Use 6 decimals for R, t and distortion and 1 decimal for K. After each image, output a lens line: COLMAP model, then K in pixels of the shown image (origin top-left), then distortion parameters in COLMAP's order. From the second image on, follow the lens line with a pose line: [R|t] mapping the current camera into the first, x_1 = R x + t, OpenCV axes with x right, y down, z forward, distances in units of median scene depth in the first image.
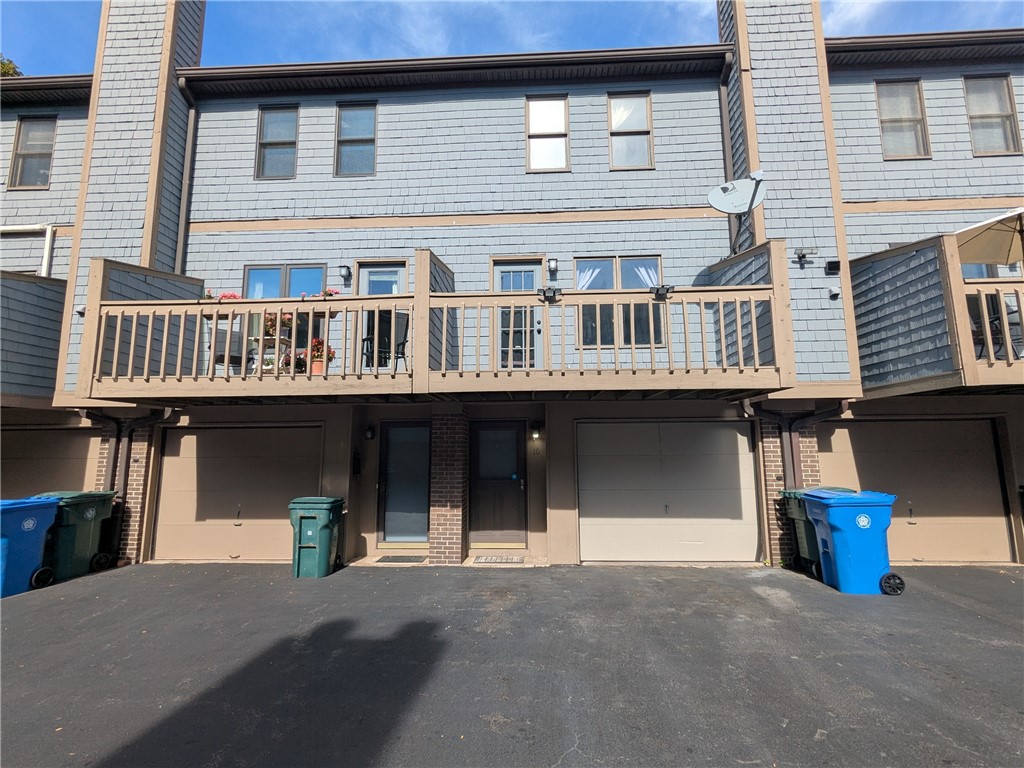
lens RADIAL K [[483.9, 0, 510.7], [0, 483.9, 381.6], [0, 0, 1]] dist [0.002650, 0.000812]
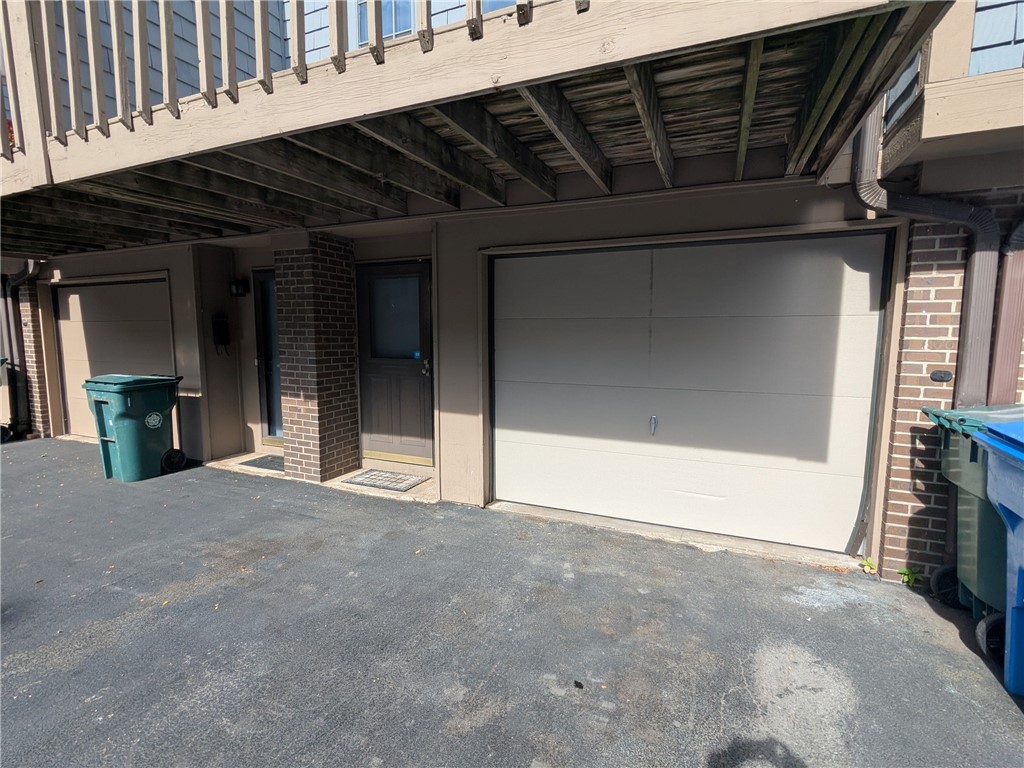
lens RADIAL K [[483.9, 0, 510.6], [0, 483.9, 382.5], [0, 0, 1]] dist [0.002650, 0.000812]
pose [[0.936562, 0.046533, -0.347400, 0.367833], [0.041810, 0.969240, 0.242541, 0.096669], [0.348000, -0.241679, 0.905807, 0.529733]]
